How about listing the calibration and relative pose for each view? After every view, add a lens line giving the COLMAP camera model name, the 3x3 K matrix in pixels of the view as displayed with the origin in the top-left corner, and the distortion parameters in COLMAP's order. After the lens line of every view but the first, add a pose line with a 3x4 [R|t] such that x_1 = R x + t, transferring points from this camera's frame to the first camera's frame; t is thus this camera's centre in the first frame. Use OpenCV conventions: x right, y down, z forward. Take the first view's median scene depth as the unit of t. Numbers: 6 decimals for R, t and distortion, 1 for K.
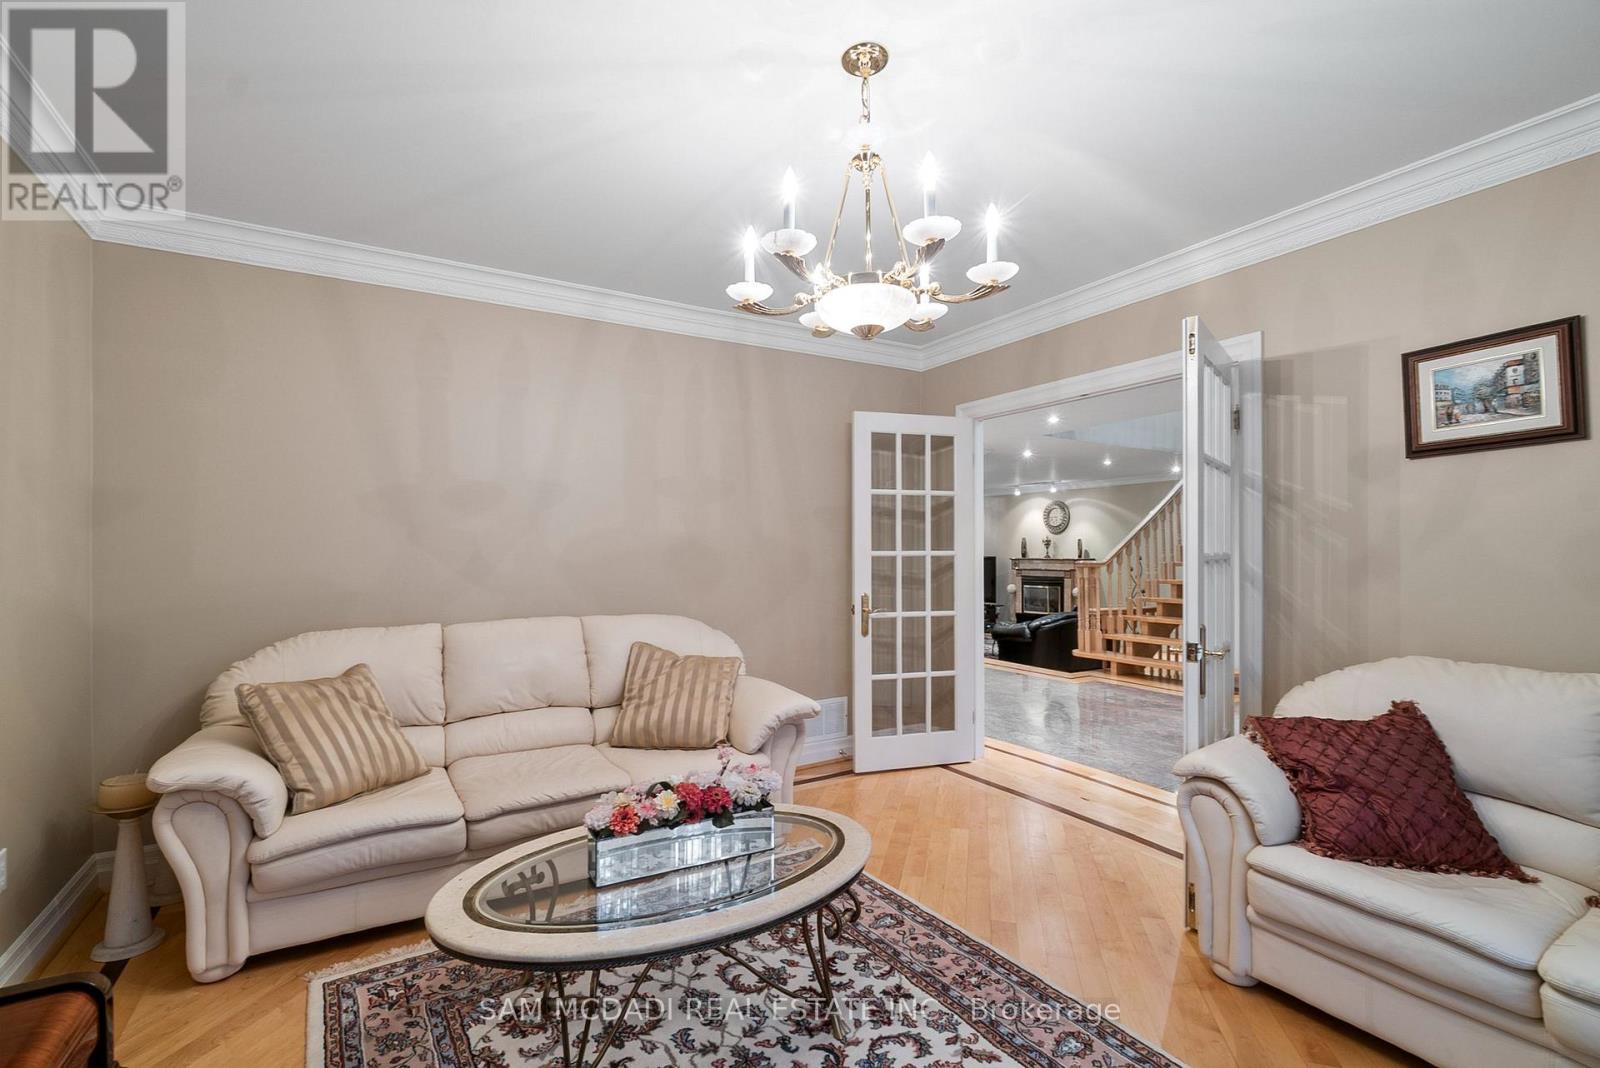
lens RADIAL K [[706.0, 0, 796.6], [0, 706.0, 537.8], [0, 0, 1]] dist [-0.003077, -0.000388]
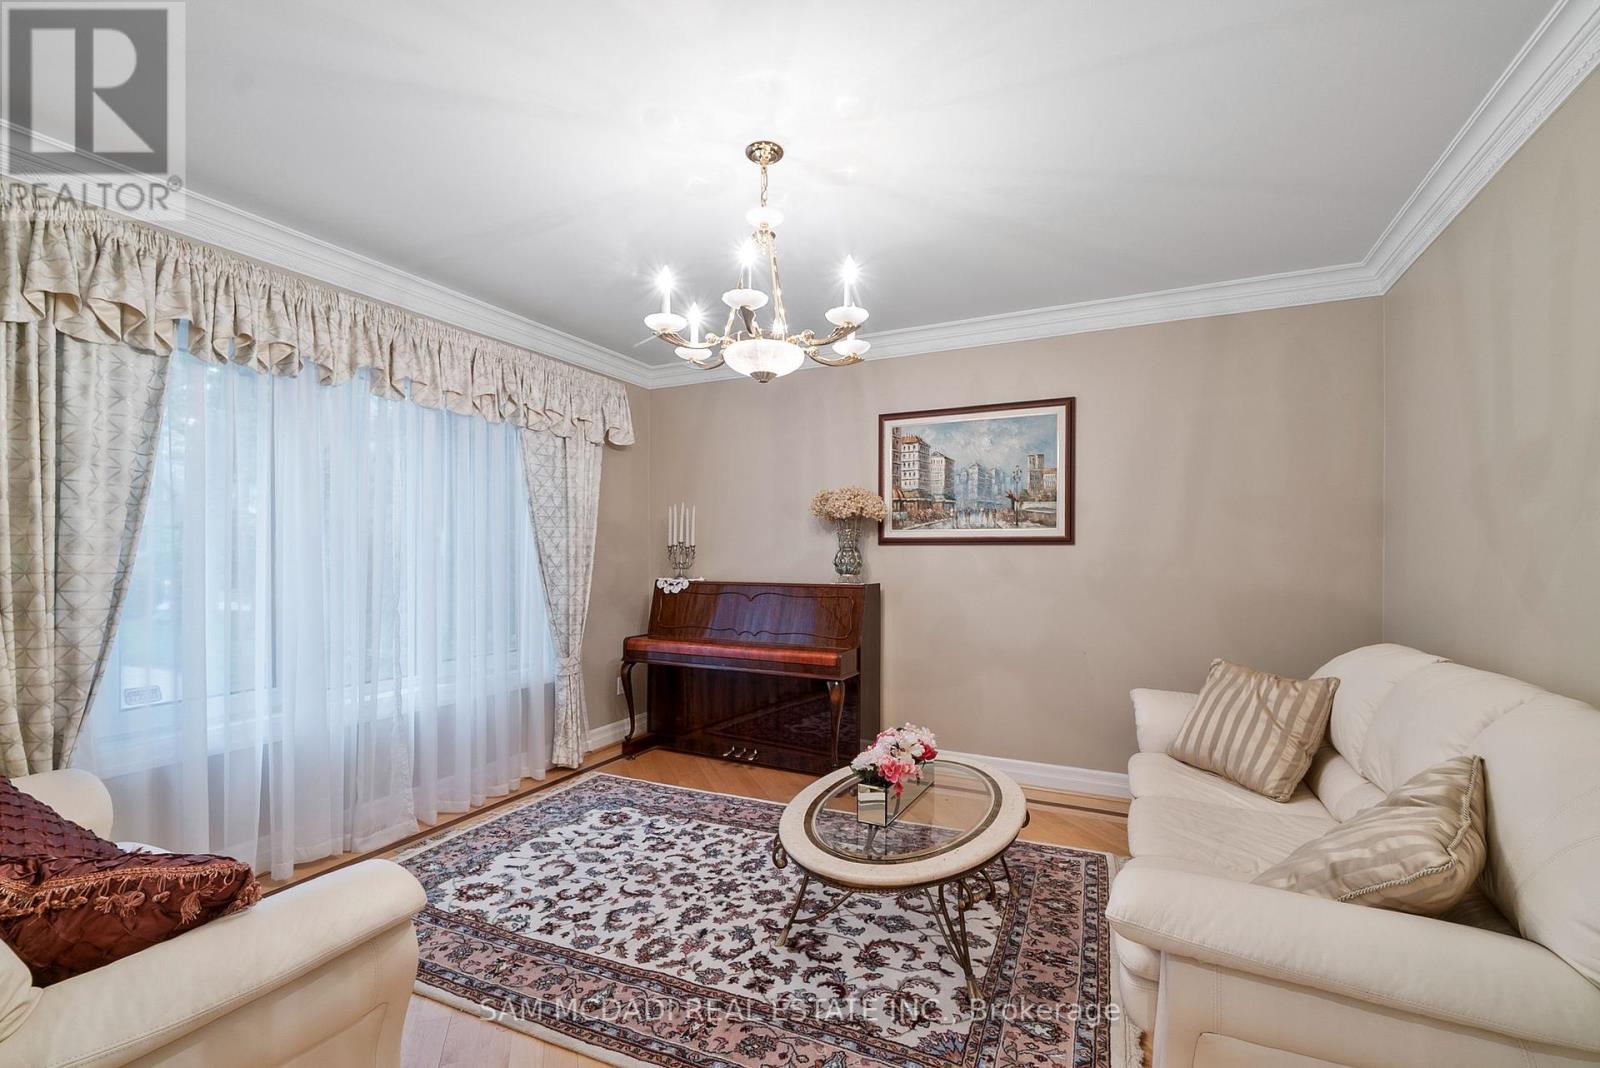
lens RADIAL K [[706.0, 0, 800.5], [0, 706.0, 547.1], [0, 0, 1]] dist [-0.003077, -0.000388]
pose [[-0.839918, -0.007934, -0.542656, 0.680073], [0.007006, 0.999651, -0.025460, 0.029125], [0.542669, -0.025186, -0.839569, 1.974828]]
